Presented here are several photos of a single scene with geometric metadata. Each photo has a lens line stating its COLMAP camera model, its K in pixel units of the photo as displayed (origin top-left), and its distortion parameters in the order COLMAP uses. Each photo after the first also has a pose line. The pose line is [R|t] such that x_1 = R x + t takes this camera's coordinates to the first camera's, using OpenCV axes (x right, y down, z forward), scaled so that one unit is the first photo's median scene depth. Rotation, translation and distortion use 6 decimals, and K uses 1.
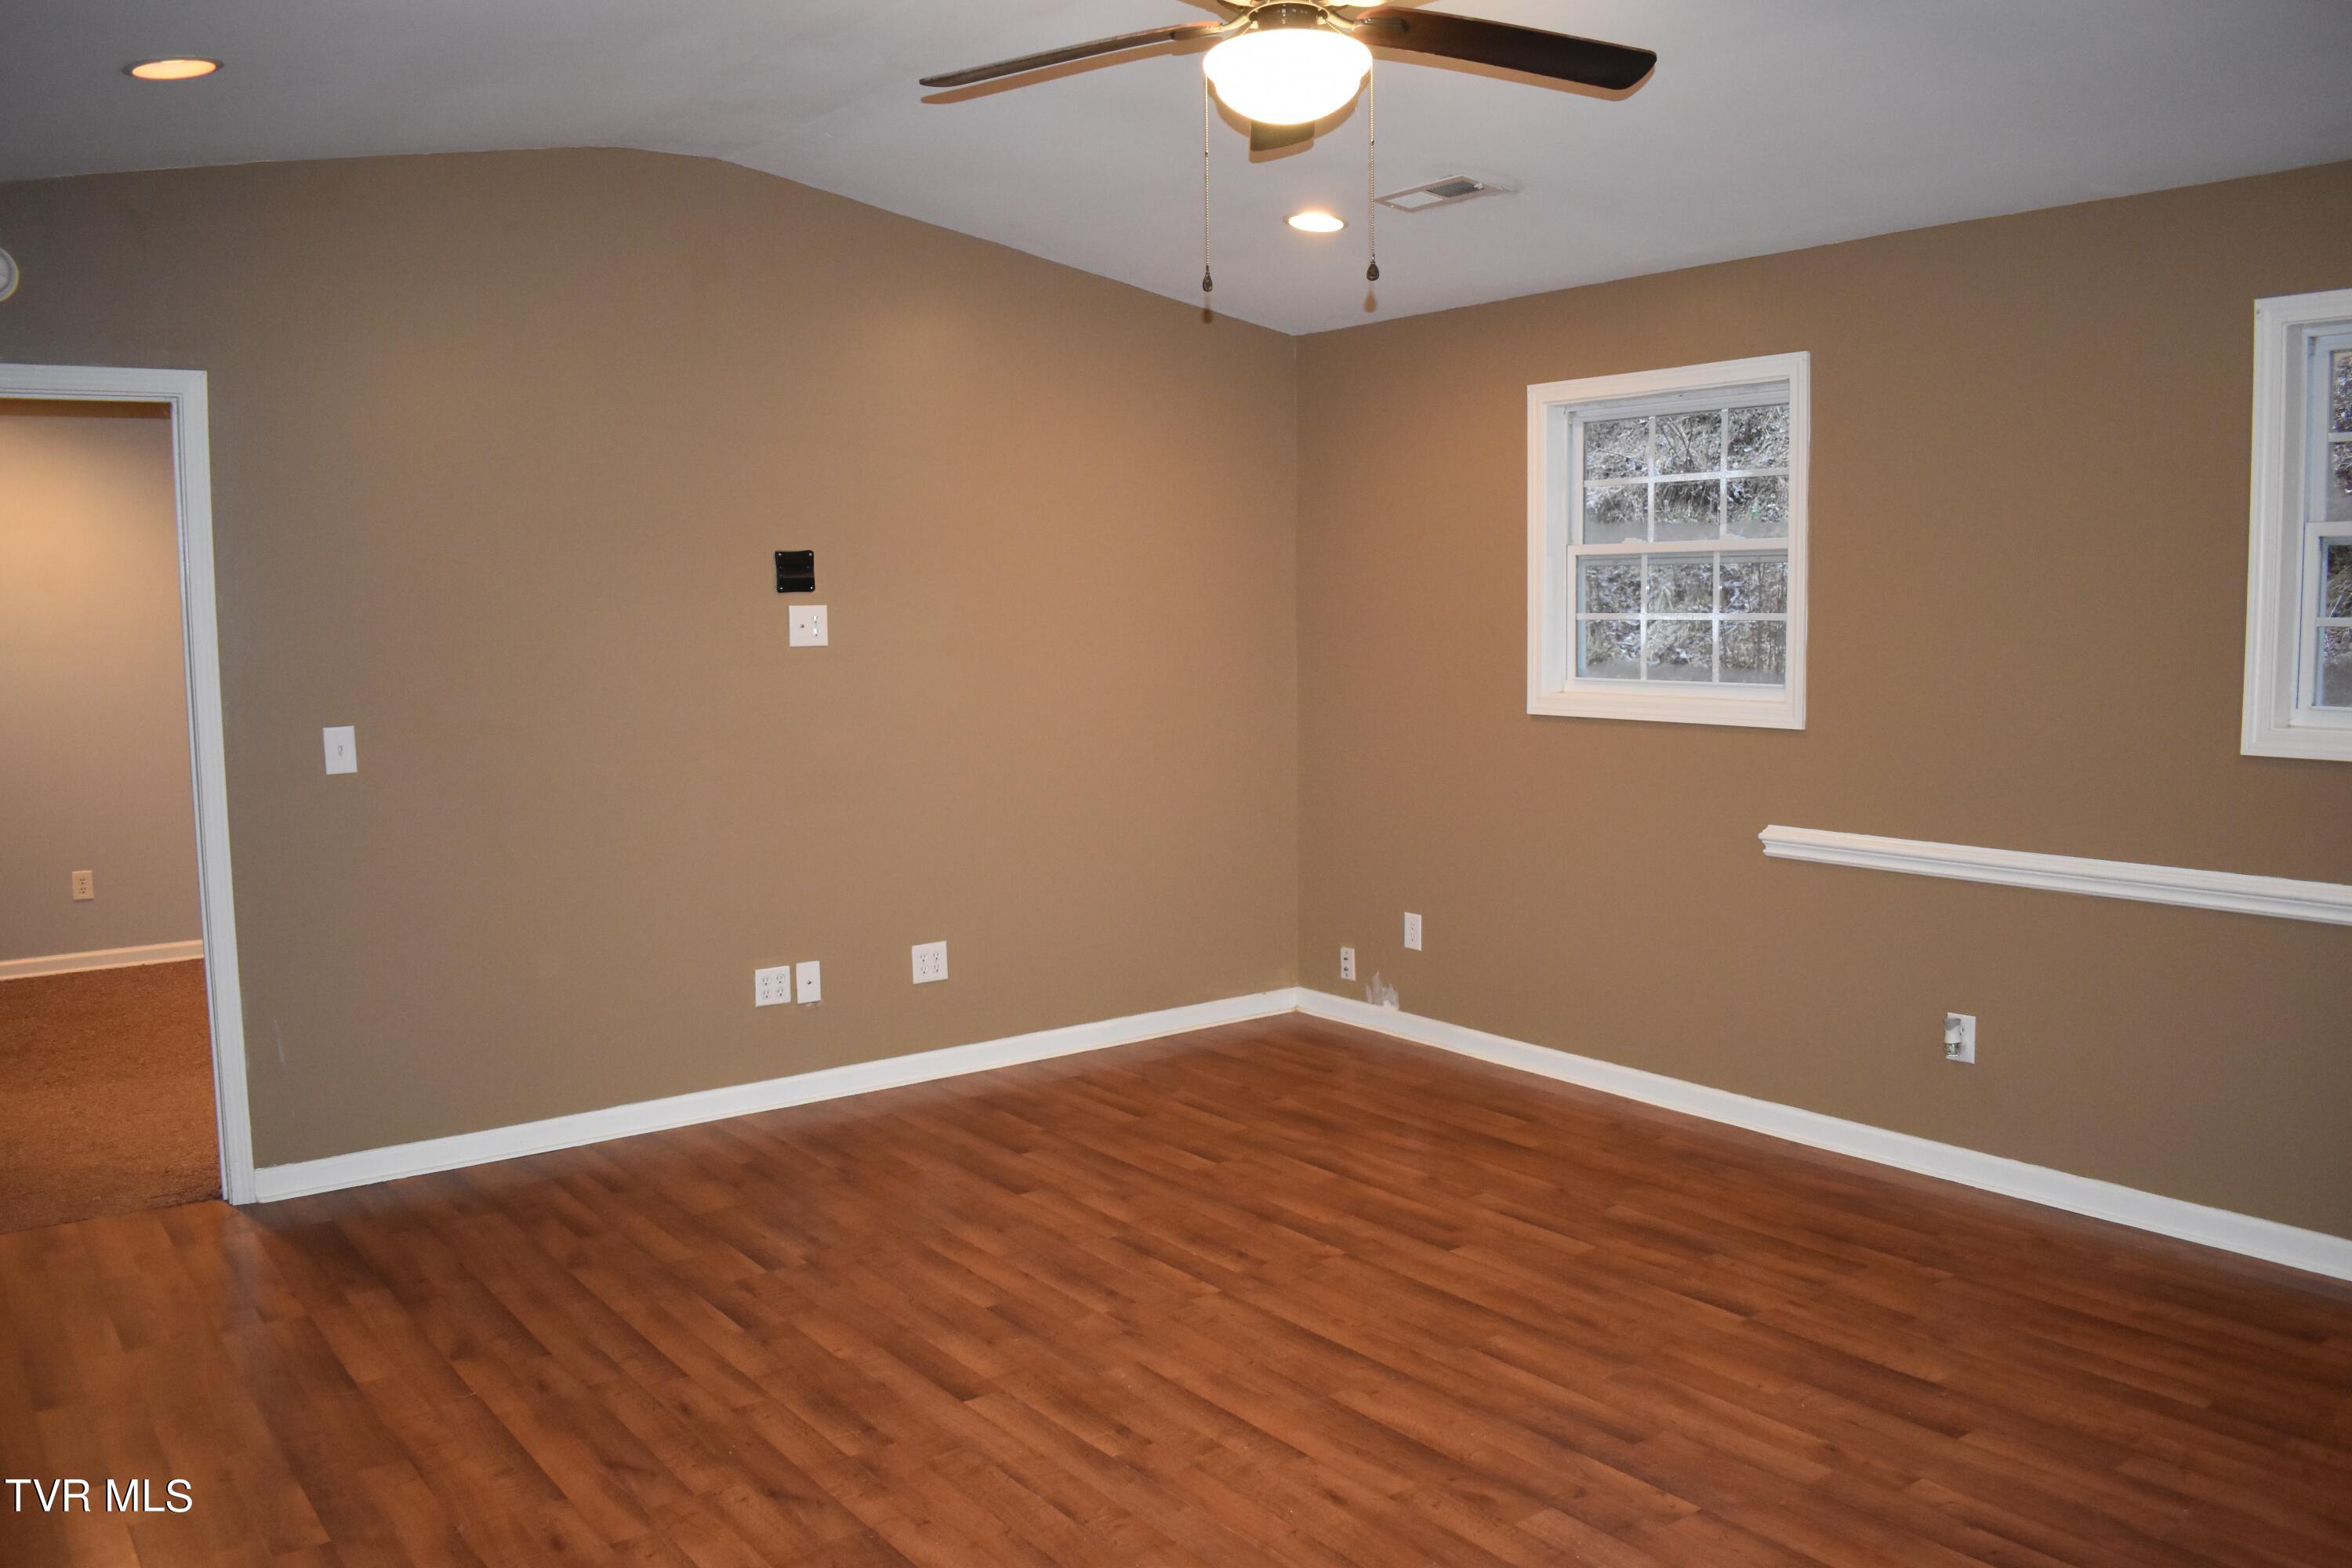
lens RADIAL K [[1847.1, 0, 1176.0], [0, 1847.1, 784.0], [0, 0, 1]] dist [-0.091383, 0.012060]
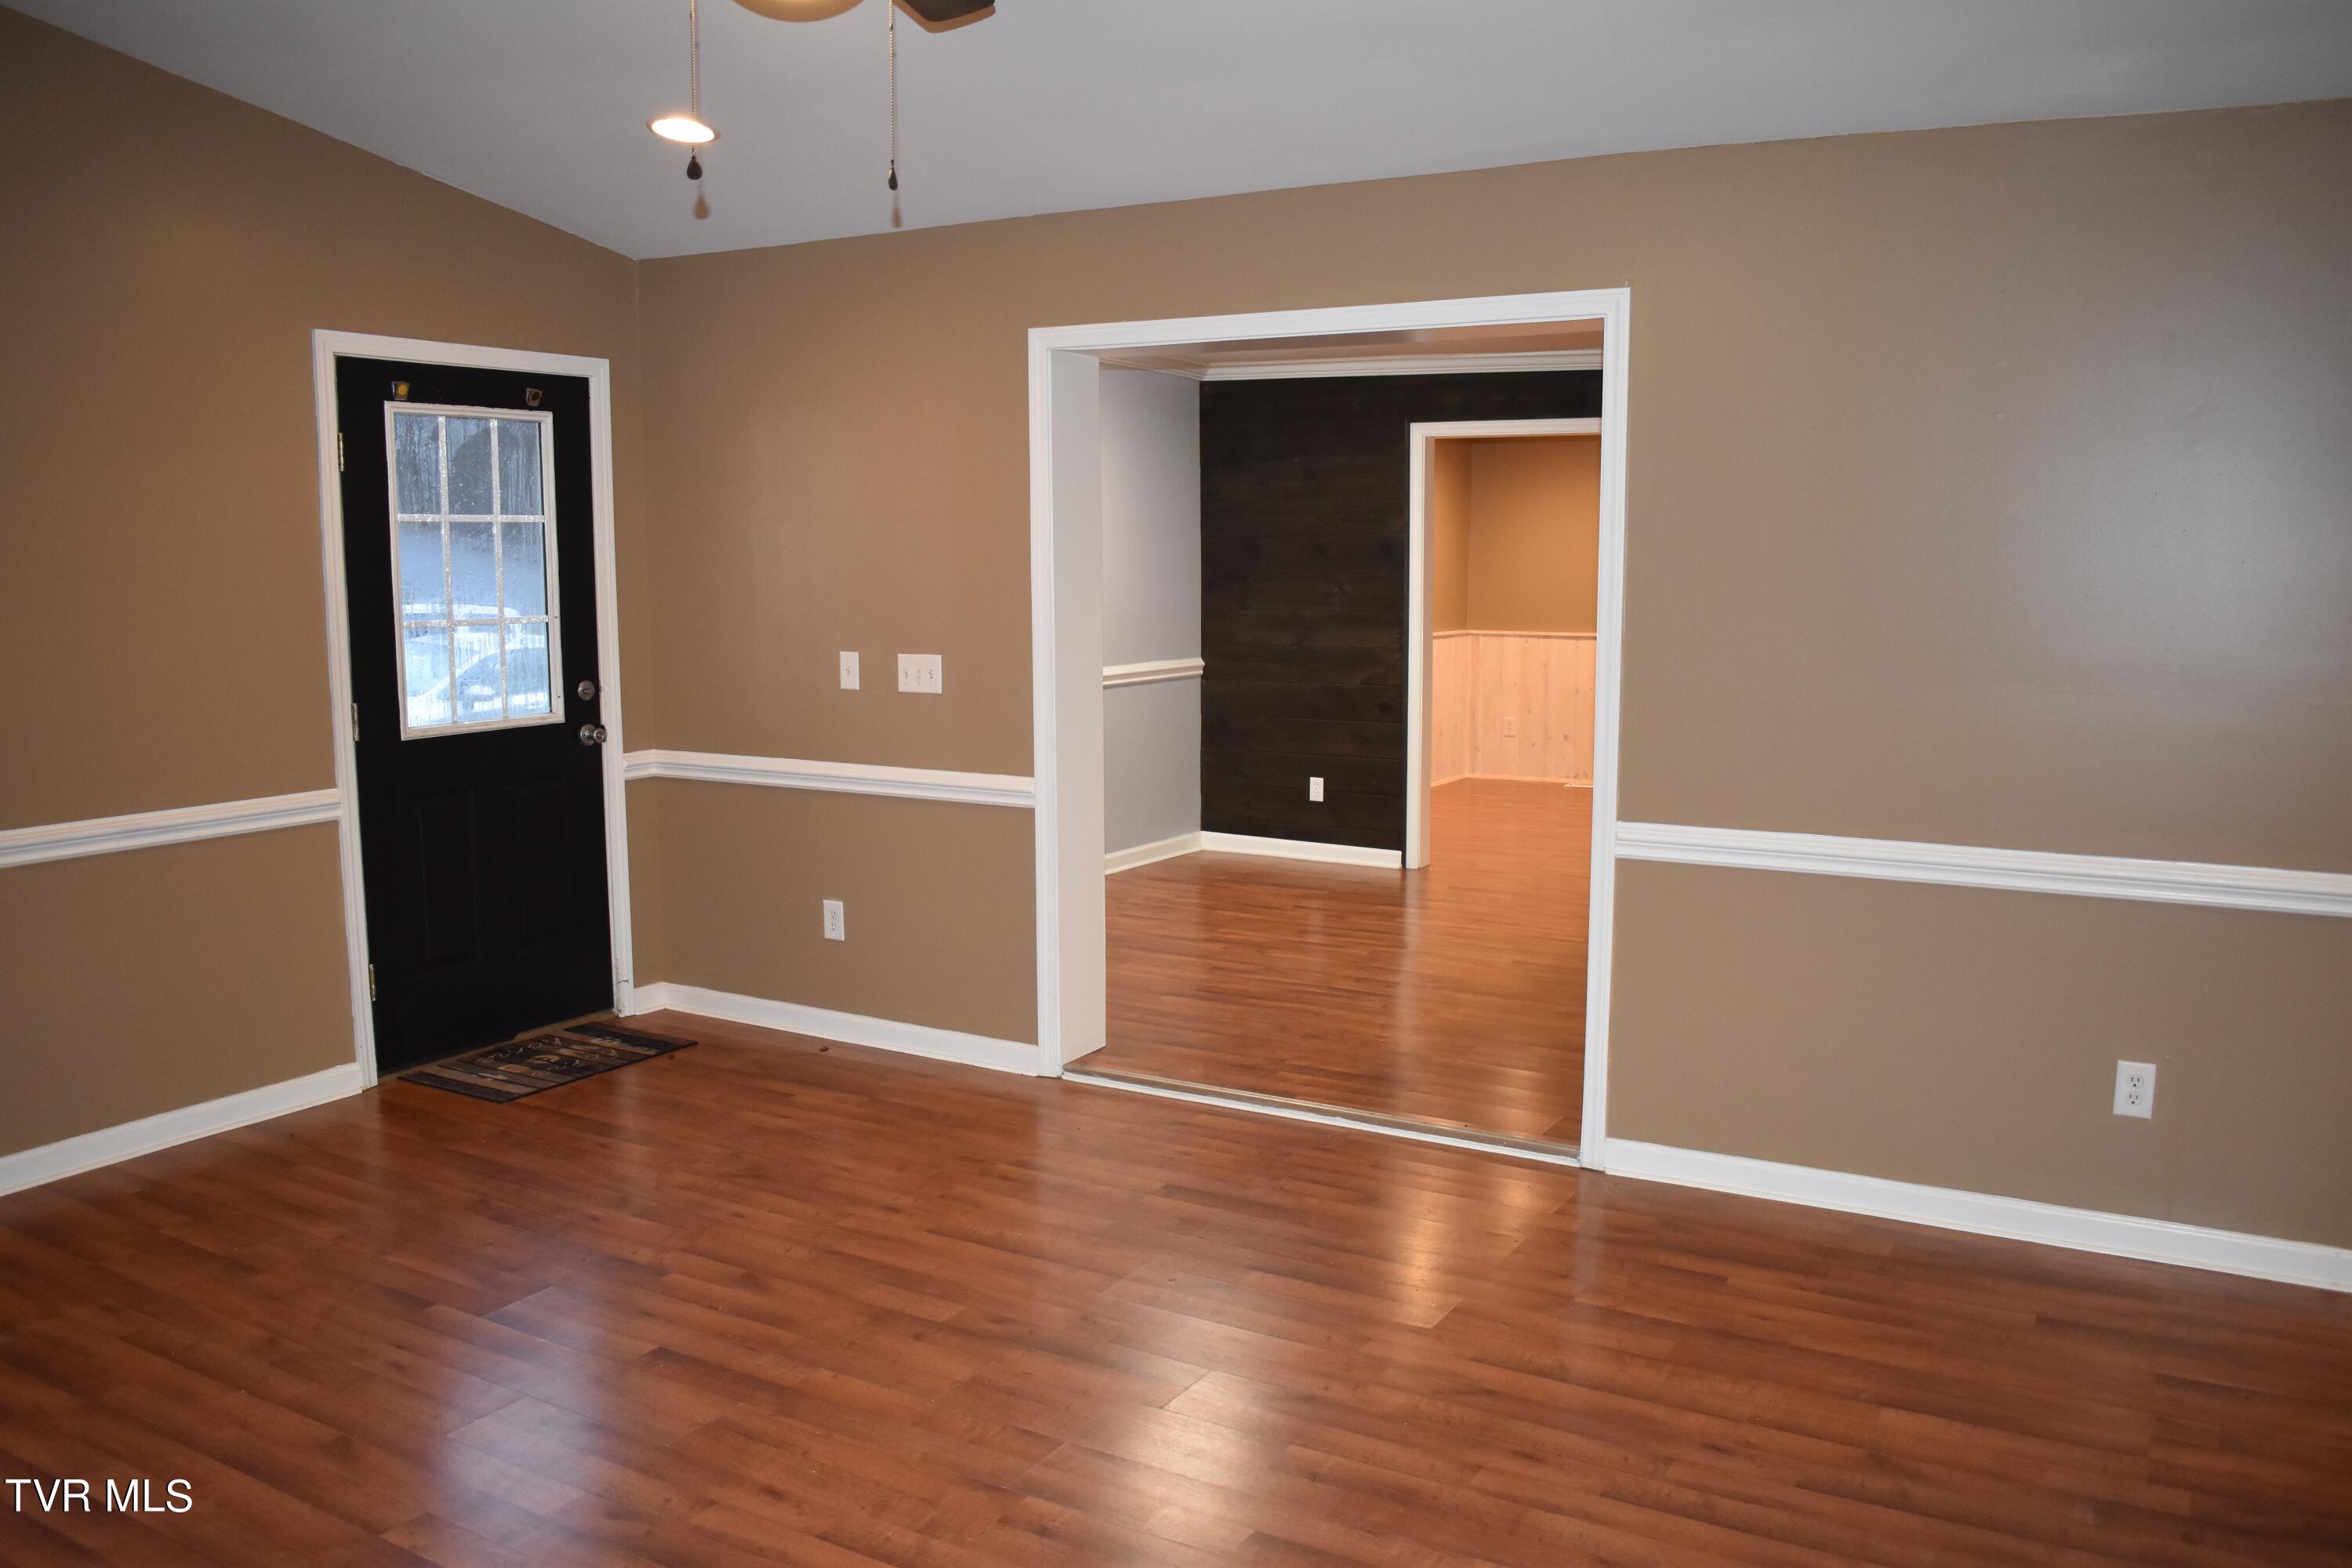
lens RADIAL K [[1847.1, 0, 1176.0], [0, 1847.1, 784.0], [0, 0, 1]] dist [-0.091383, 0.012060]
pose [[-0.922169, 0.060993, -0.381947, 0.183459], [-0.027210, 0.974811, 0.221365, -0.148812], [0.385828, 0.214529, -0.897281, 1.458077]]
